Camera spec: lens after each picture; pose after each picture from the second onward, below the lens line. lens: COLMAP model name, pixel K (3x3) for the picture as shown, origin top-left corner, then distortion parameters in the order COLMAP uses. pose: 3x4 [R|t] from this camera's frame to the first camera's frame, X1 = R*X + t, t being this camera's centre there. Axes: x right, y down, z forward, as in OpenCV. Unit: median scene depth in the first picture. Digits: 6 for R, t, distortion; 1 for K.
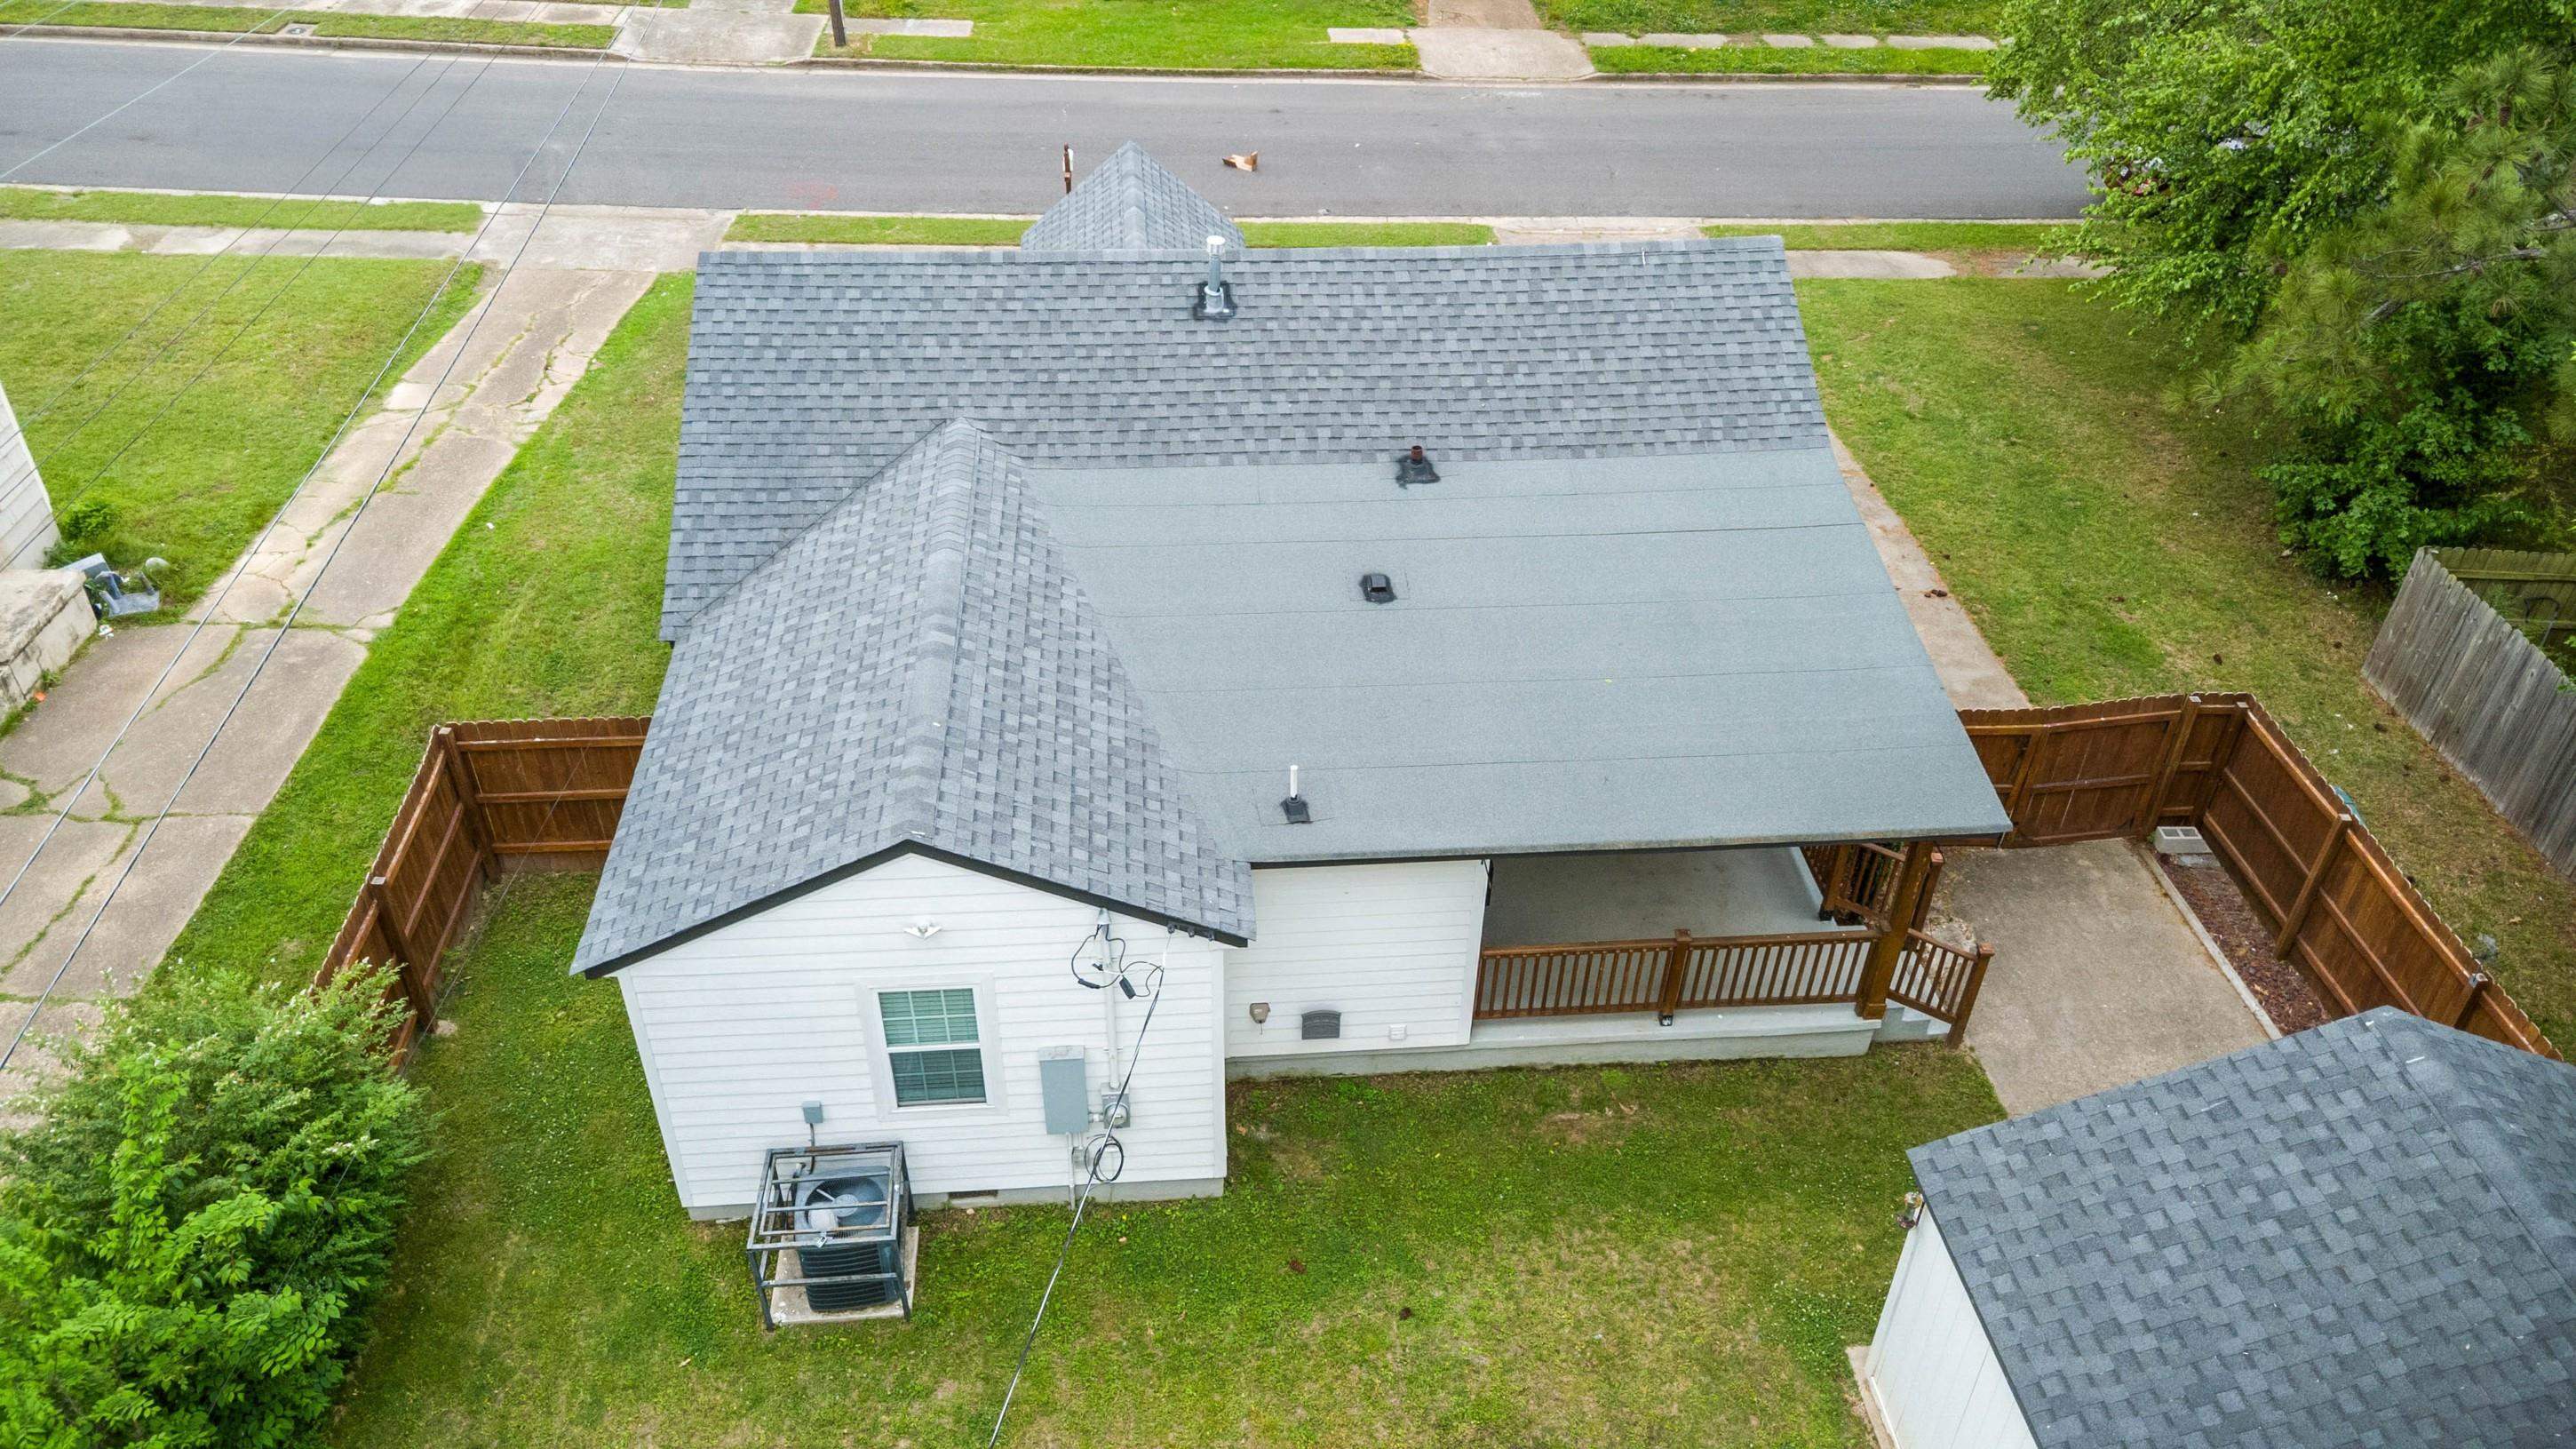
lens RADIAL K [[1805.0, 0, 1308.0], [0, 1805.0, 710.4], [0, 0, 1]] dist [0.004052, -0.006053]
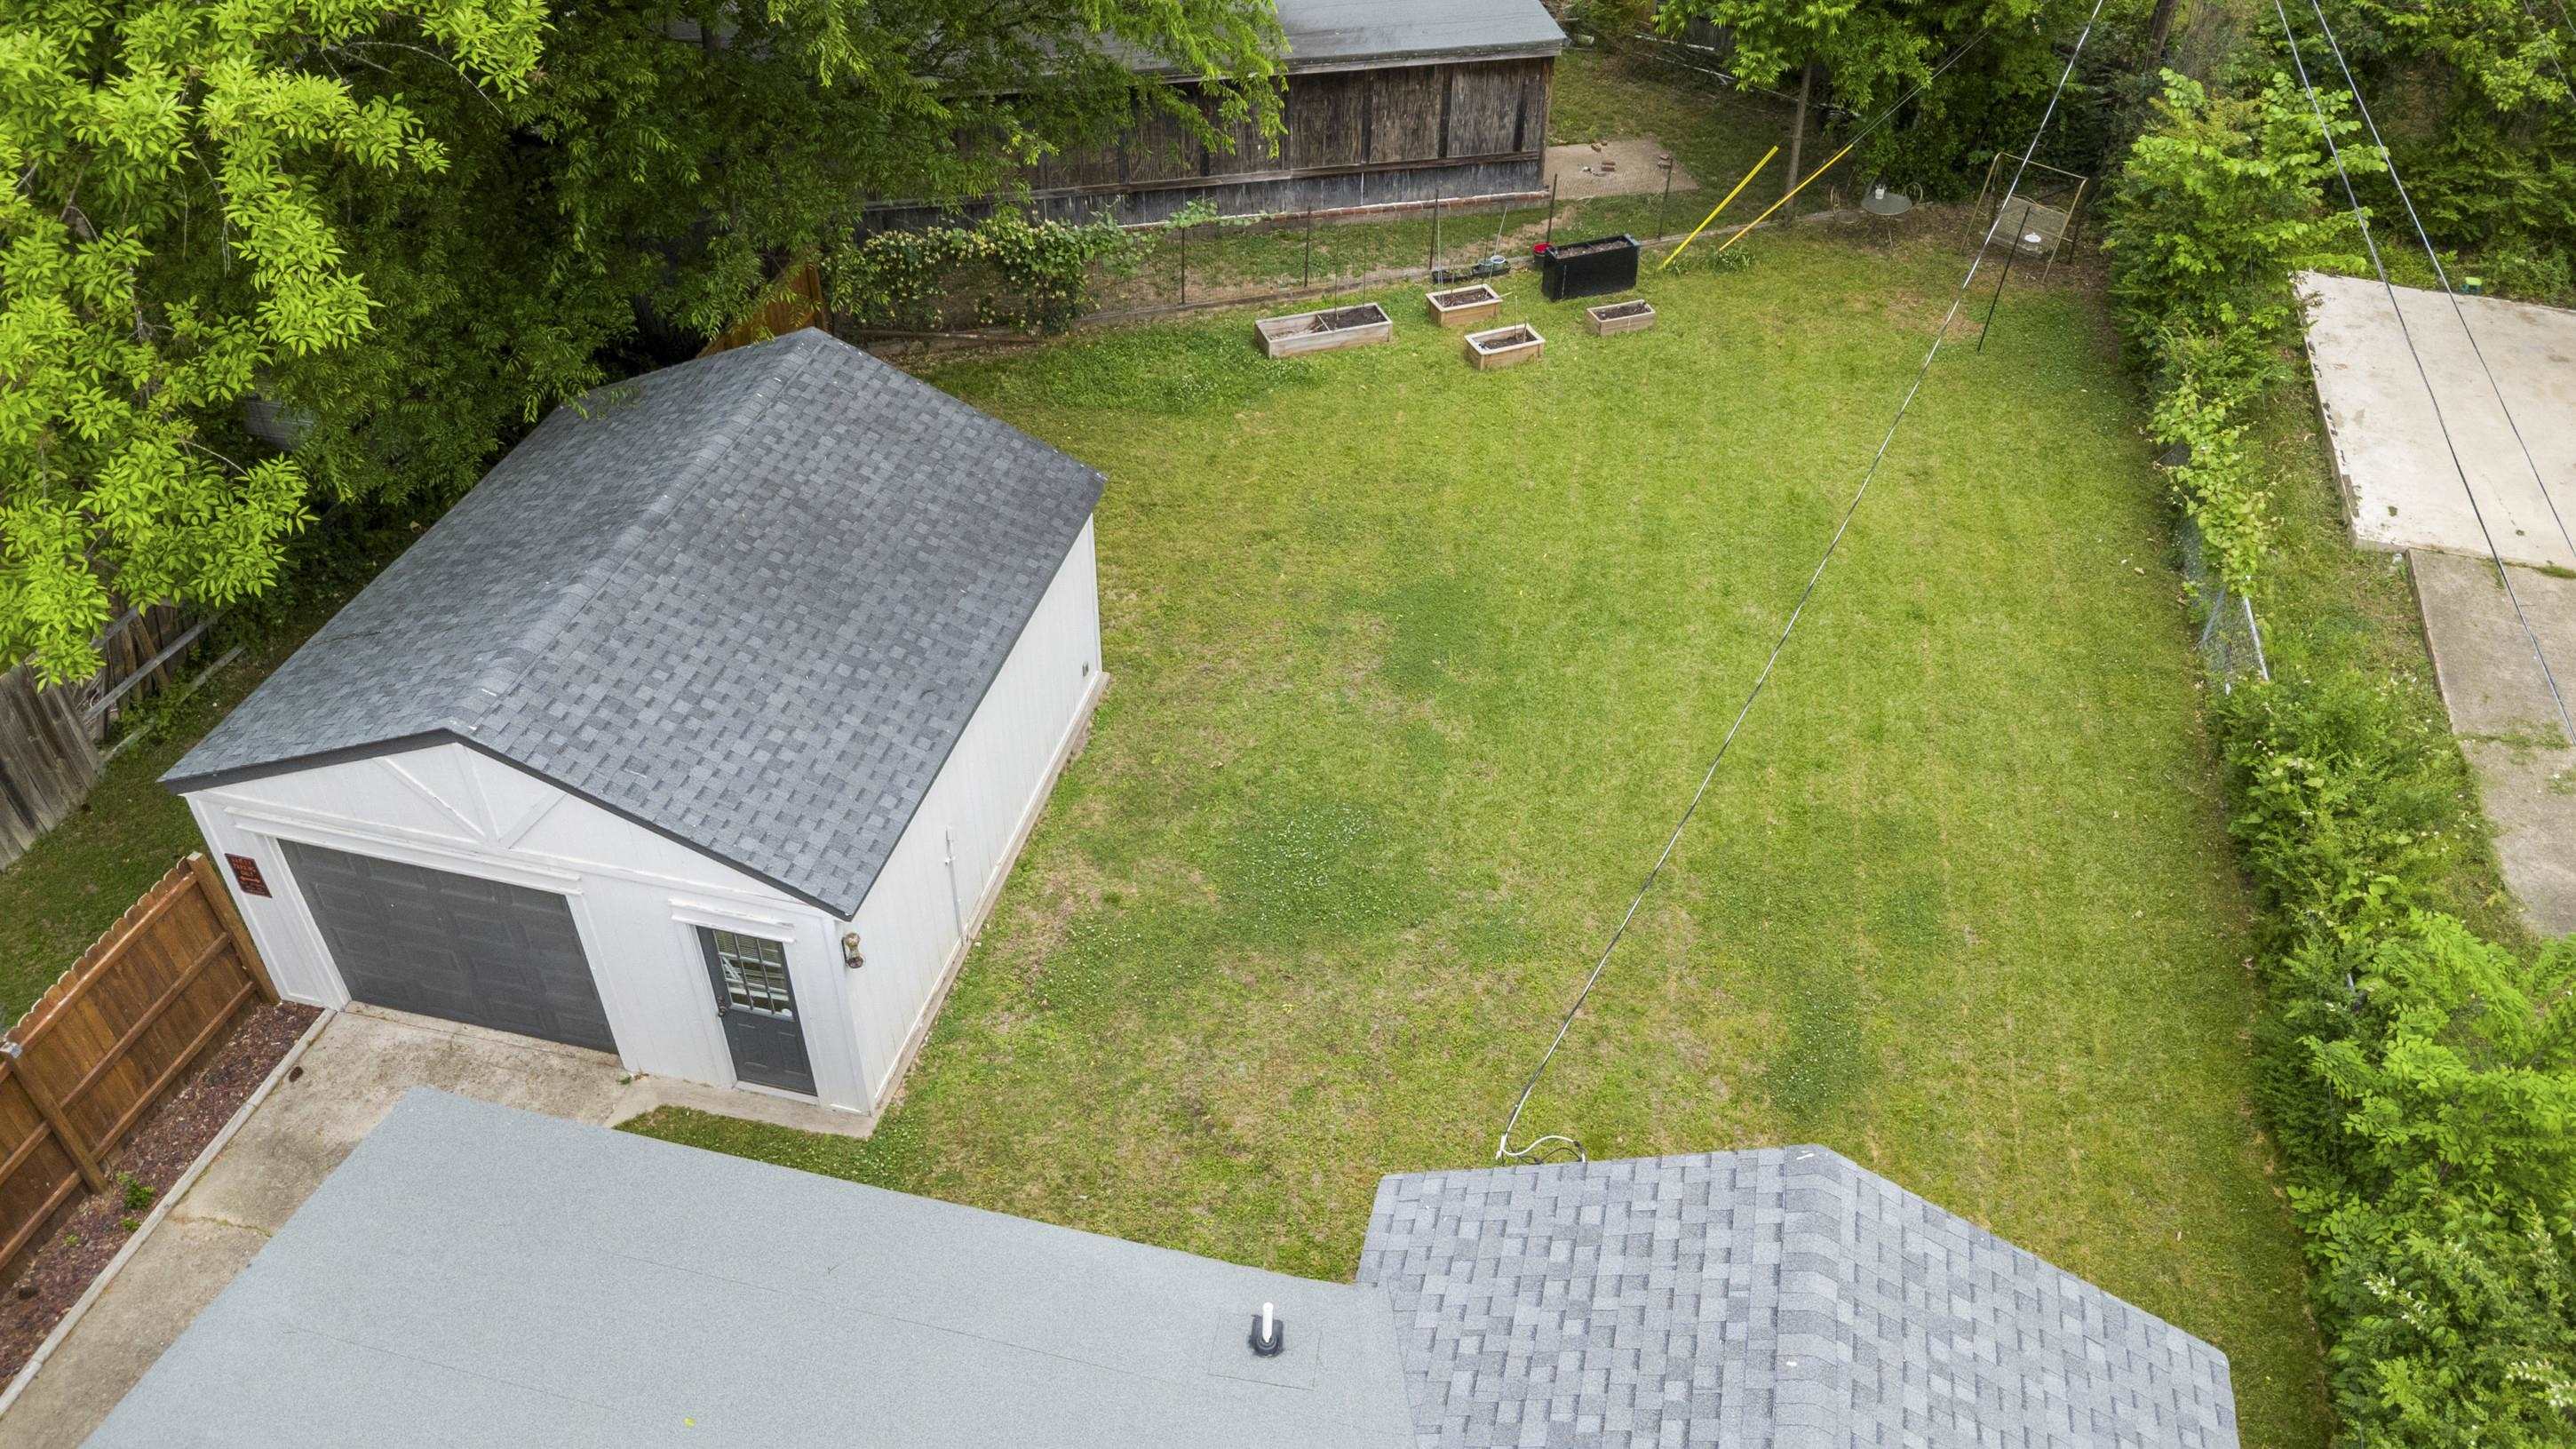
lens RADIAL K [[1828.2, 0, 1287.7], [0, 1828.2, 724.9], [0, 0, 1]] dist [0.007436, -0.001242]
pose [[-0.944355, -0.232812, 0.232363, -0.150681], [0.173249, 0.248442, 0.953028, -0.828252], [-0.279605, 0.940253, -0.194283, 1.092924]]
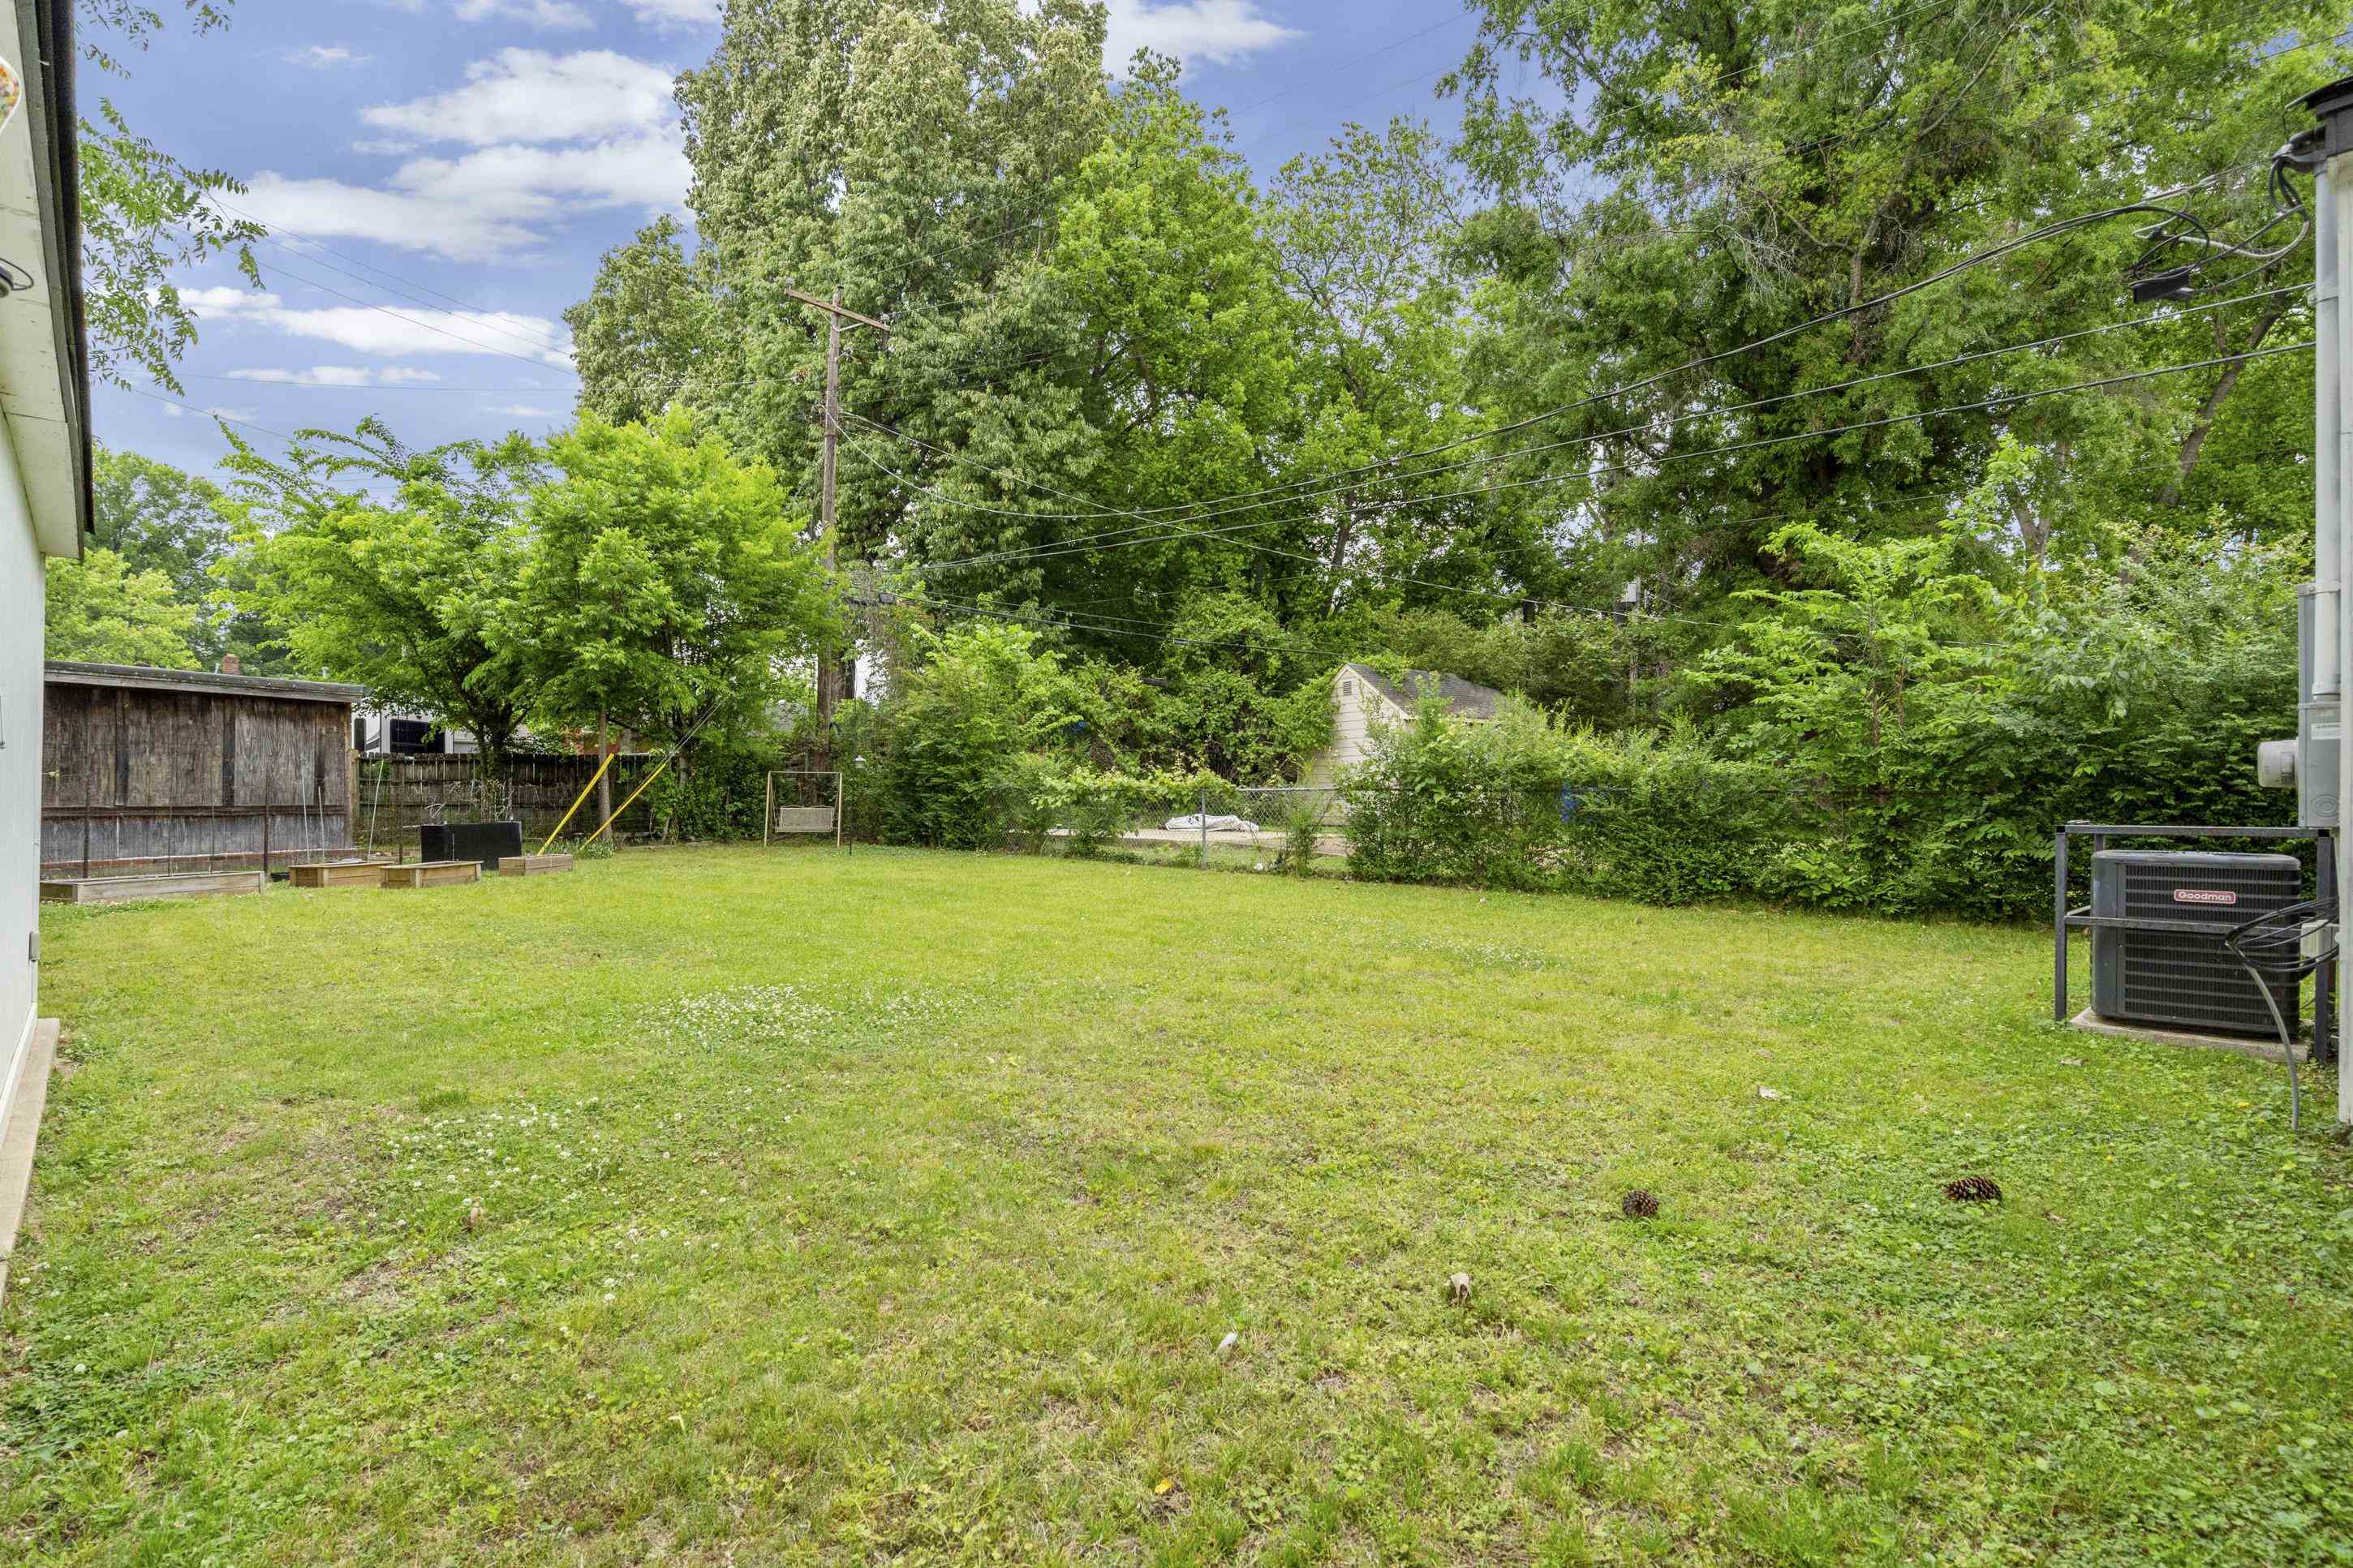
lens RADIAL K [[1148.6, 0, 1159.4], [0, 1148.6, 795.3], [0, 0, 1]] dist [-0.002563, 0.000770]
pose [[-0.797107, -0.025197, -0.603312, 0.339961], [-0.380996, 0.796128, 0.470131, 0.264818], [0.468467, 0.604604, -0.644199, 1.259852]]
